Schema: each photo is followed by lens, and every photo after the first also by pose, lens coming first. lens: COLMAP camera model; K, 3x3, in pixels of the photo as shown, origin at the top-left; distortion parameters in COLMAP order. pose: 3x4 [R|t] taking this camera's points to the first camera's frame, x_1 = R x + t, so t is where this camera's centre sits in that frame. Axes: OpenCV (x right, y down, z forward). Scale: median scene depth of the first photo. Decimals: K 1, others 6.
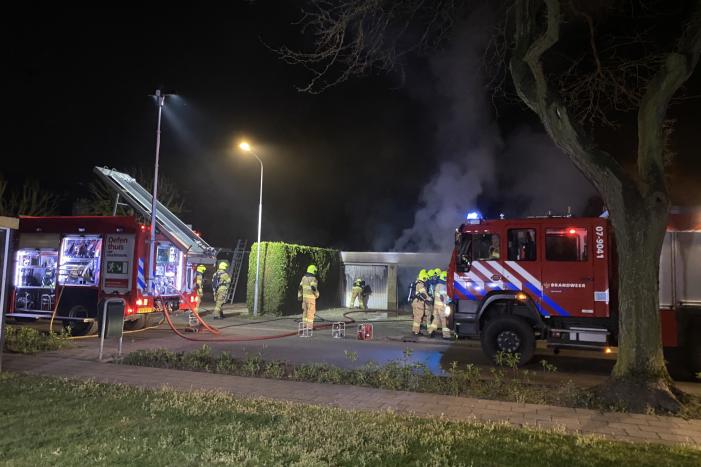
lens RADIAL K [[530.9, 0, 351.2], [0, 530.9, 229.9], [0, 0, 1]] dist [0.031884, -0.004969]
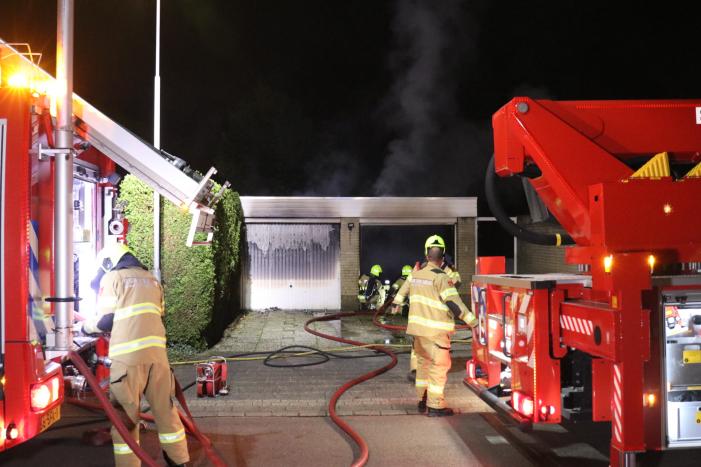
lens RADIAL K [[778.4, 0, 334.1], [0, 778.4, 246.5], [0, 0, 1]] dist [-0.088446, 0.000000]
pose [[0.928550, -0.032568, 0.369775, -0.360761], [-0.005206, 0.994903, 0.100700, 0.026397], [-0.371170, -0.095430, 0.923648, 0.563040]]
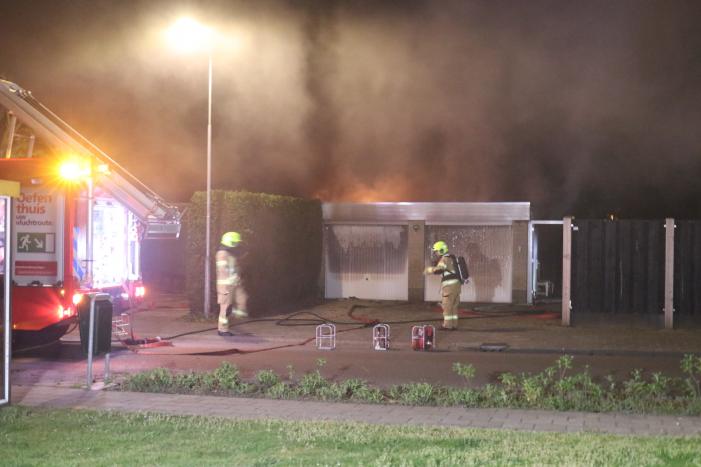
lens RADIAL K [[1053.4, 0, 350.9], [0, 1053.4, 236.2], [0, 0, 1]] dist [-0.038979, 0.000000]
pose [[0.994969, -0.016414, 0.098826, -0.181689], [0.007734, 0.996127, 0.087585, -0.036466], [-0.099881, -0.086380, 0.991243, -0.206845]]
